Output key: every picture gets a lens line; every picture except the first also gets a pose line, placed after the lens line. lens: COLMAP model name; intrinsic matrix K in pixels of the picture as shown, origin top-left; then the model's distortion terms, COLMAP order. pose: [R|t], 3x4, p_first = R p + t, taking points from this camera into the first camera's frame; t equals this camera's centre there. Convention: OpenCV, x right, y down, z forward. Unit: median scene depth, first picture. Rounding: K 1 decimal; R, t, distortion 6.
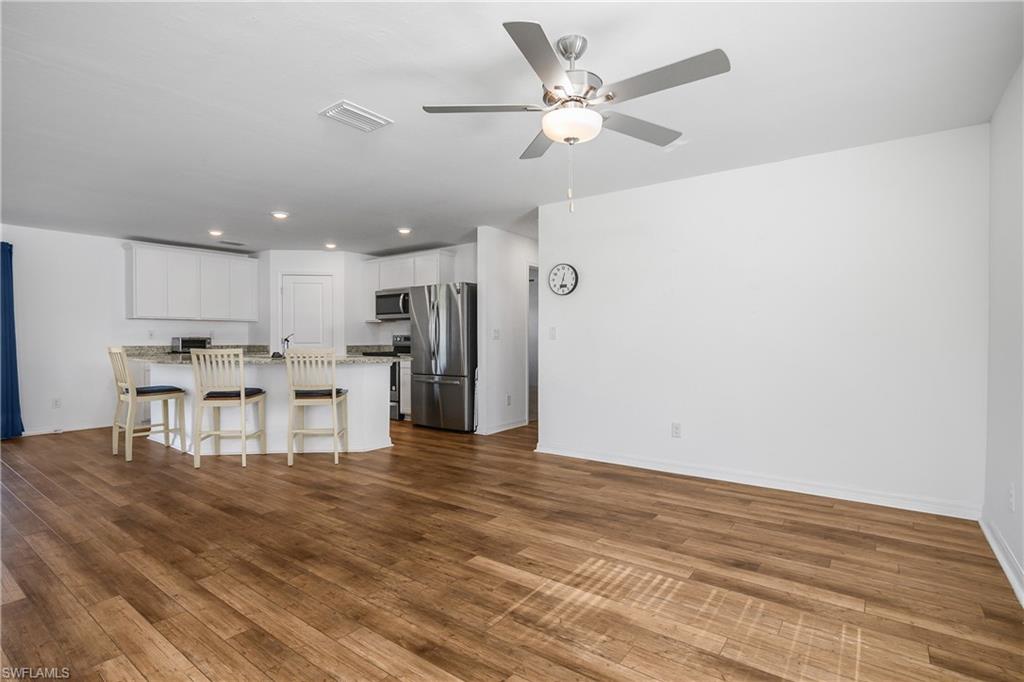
lens RADIAL K [[505.8, 0, 504.5], [0, 505.8, 342.6], [0, 0, 1]] dist [-0.018151, 0.001583]
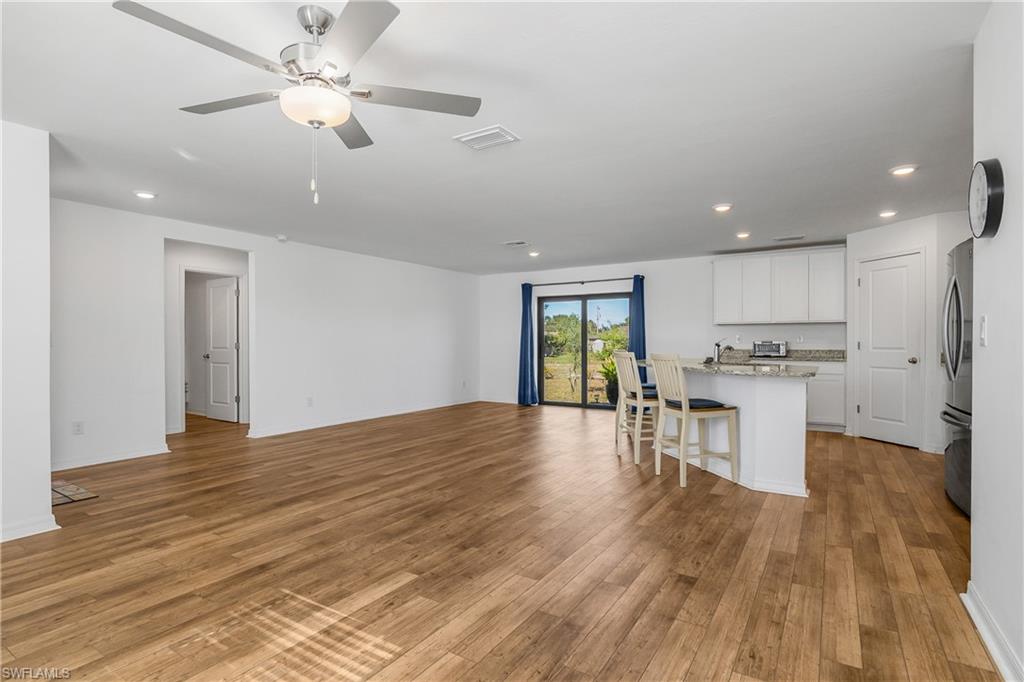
lens RADIAL K [[512.8, 0, 501.5], [0, 512.8, 343.5], [0, 0, 1]] dist [-0.021719, 0.000755]
pose [[0.073128, 0.002000, -0.997321, 0.602645], [-0.006385, 0.999978, 0.001537, -0.008008], [0.997302, 0.006256, 0.073140, 0.721921]]
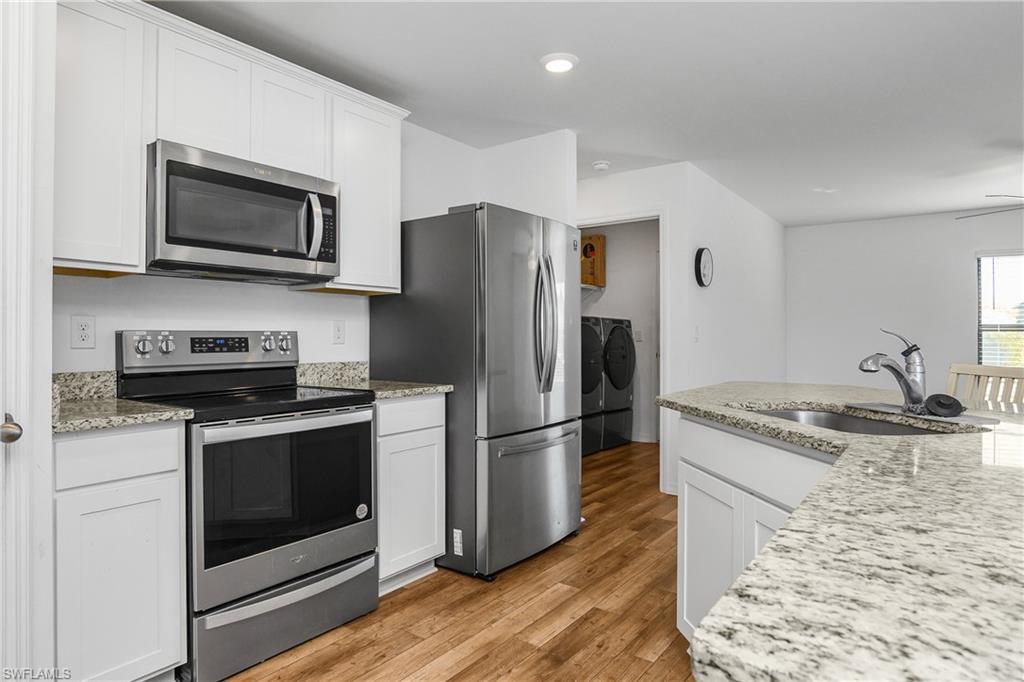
lens RADIAL K [[598.8, 0, 507.3], [0, 598.8, 331.7], [0, 0, 1]] dist [-0.026509, -0.000077]
pose [[-0.007946, 0.009026, 0.999928, -1.020927], [0.007150, 0.999934, -0.008969, -0.020126], [-0.999943, 0.007079, -0.008010, 1.633675]]
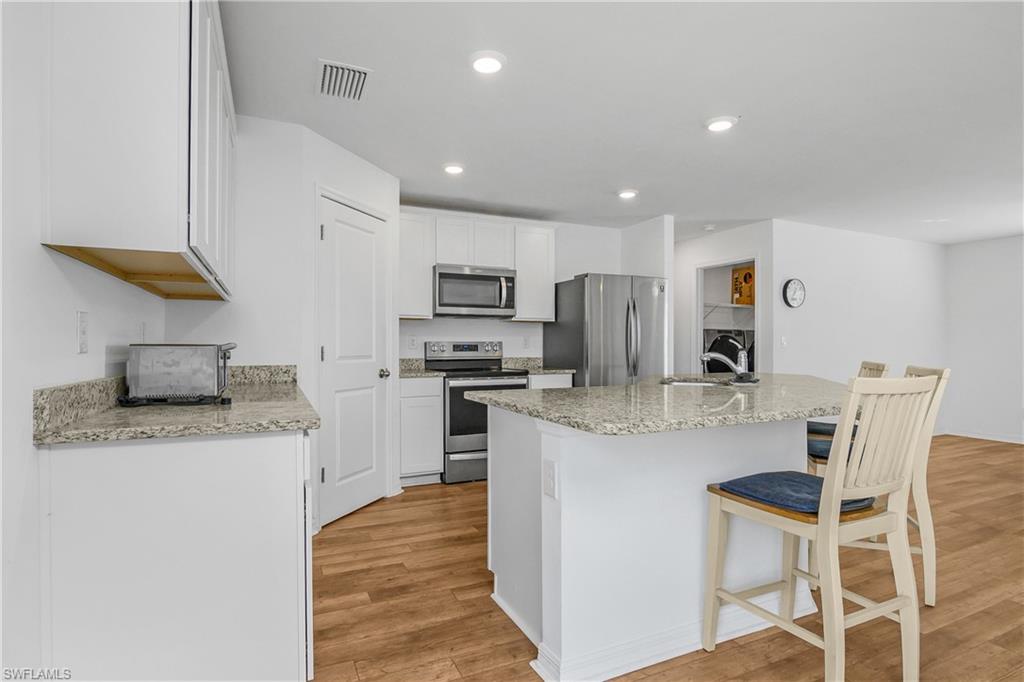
lens RADIAL K [[512.8, 0, 501.5], [0, 512.8, 343.5], [0, 0, 1]] dist [-0.021719, 0.000755]
pose [[0.476918, 0.004951, 0.878934, -1.419024], [0.006748, 0.999934, -0.009295, -0.012672], [-0.878922, 0.010364, 0.476853, 1.272942]]
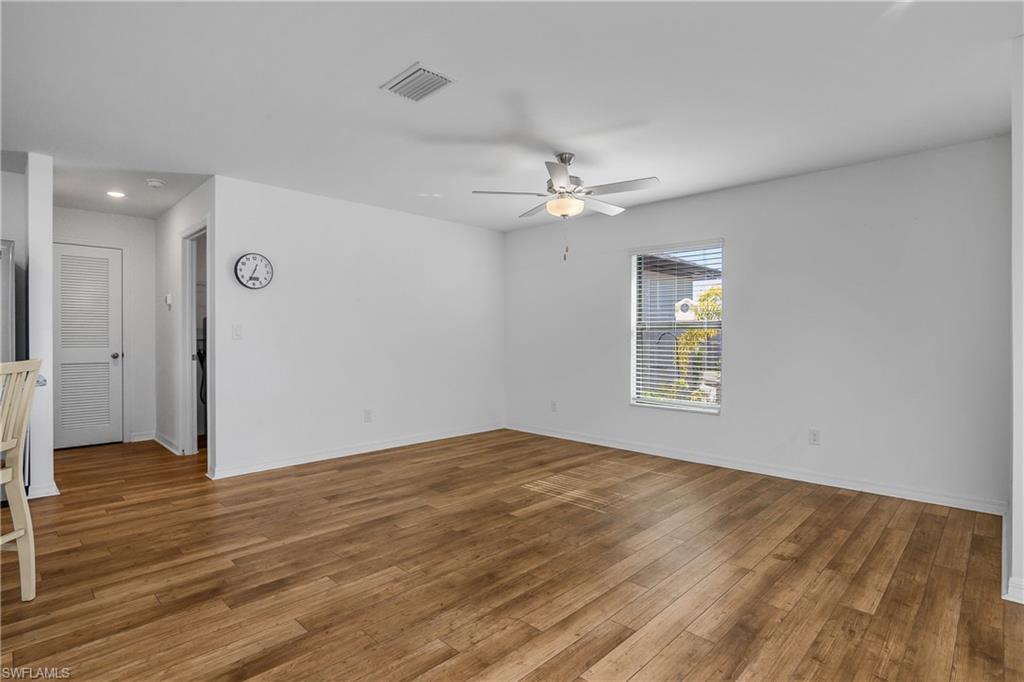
lens RADIAL K [[512.8, 0, 501.5], [0, 512.8, 343.5], [0, 0, 1]] dist [-0.021719, 0.000755]
pose [[0.135122, -0.011979, 0.990757, -0.866387], [0.009292, 0.999898, 0.010822, -0.006643], [-0.990785, 0.007744, 0.135219, 0.563868]]
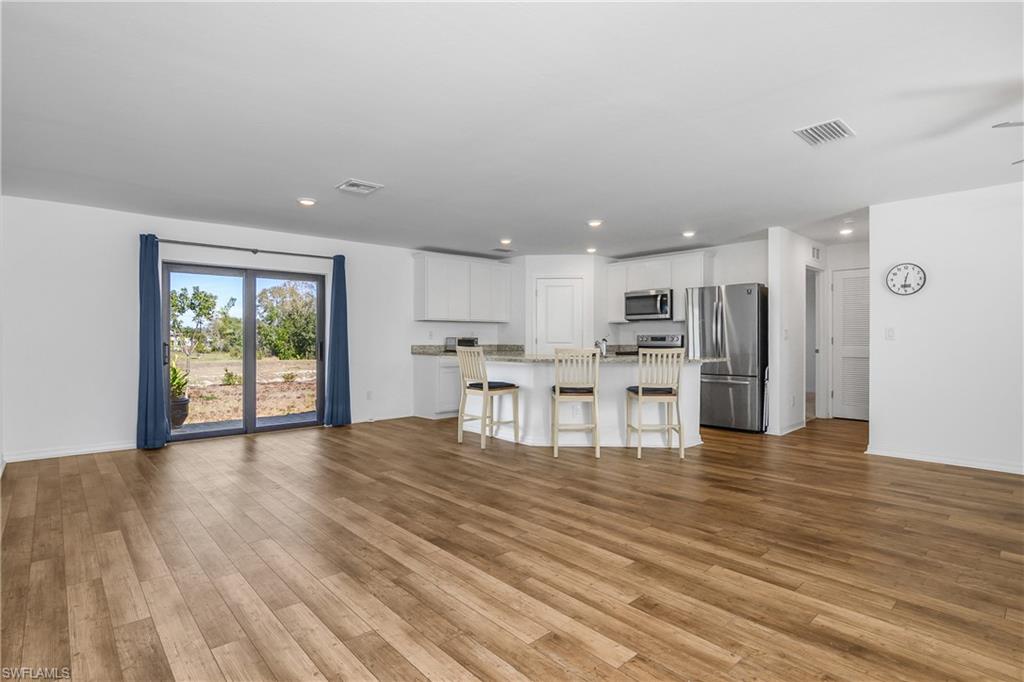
lens RADIAL K [[510.4, 0, 512.0], [0, 510.4, 341.0], [0, 0, 1]] dist [-0.035242, 0.013667]
pose [[0.983699, 0.001738, -0.179815, -0.570711], [-0.002097, 0.999996, -0.001806, -0.001616], [0.179811, 0.002154, 0.983699, -0.122389]]
